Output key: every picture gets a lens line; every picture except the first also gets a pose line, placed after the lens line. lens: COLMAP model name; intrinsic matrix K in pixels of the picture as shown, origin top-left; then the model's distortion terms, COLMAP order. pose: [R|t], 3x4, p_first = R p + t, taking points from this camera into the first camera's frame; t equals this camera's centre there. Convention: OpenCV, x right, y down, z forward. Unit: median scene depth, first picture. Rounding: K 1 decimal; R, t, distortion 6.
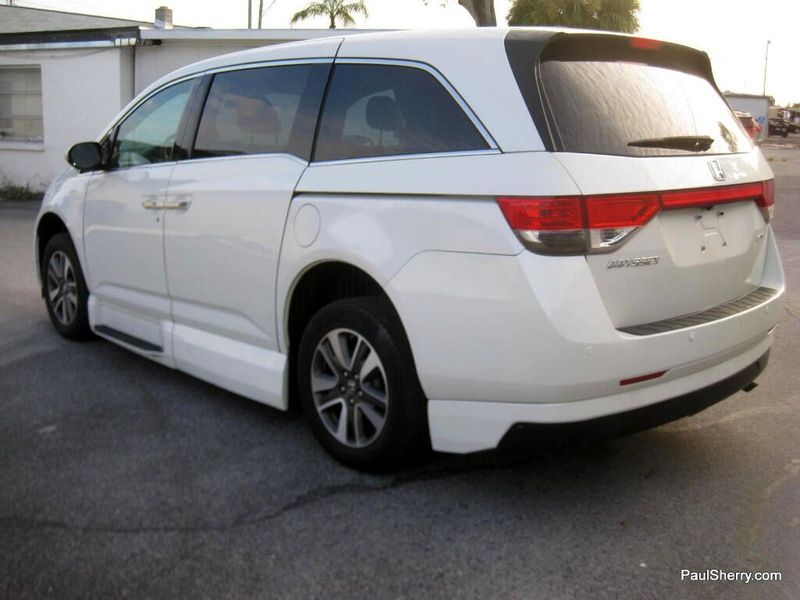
lens RADIAL K [[813.0, 0, 449.2], [0, 813.0, 280.3], [0, 0, 1]] dist [0.007649, 0.003147]
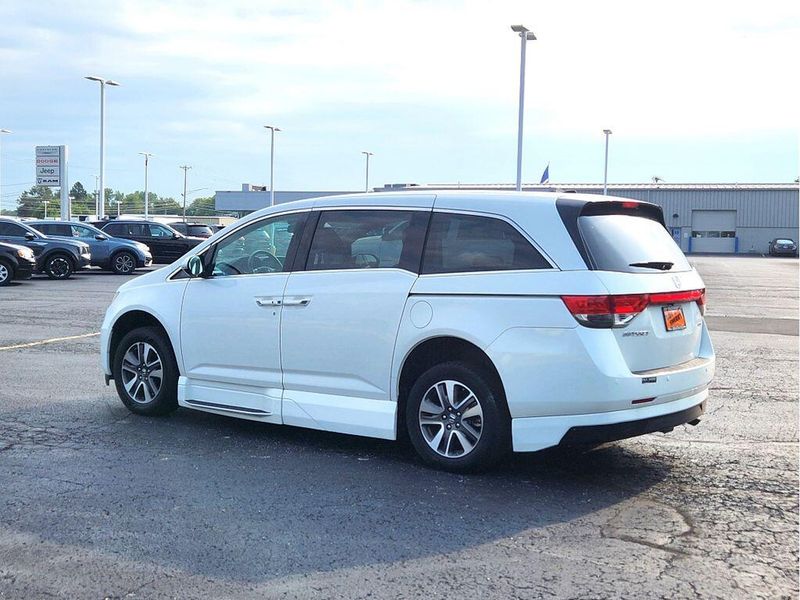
lens RADIAL K [[1016.7, 0, 400.0], [0, 1016.7, 300.0], [0, 0, 1]] dist [0.033590, -0.004900]
pose [[0.991710, 0.006223, 0.128348, -0.513320], [0.008390, 0.993560, -0.112999, 0.138004], [-0.128225, 0.113140, 0.985270, -1.011929]]
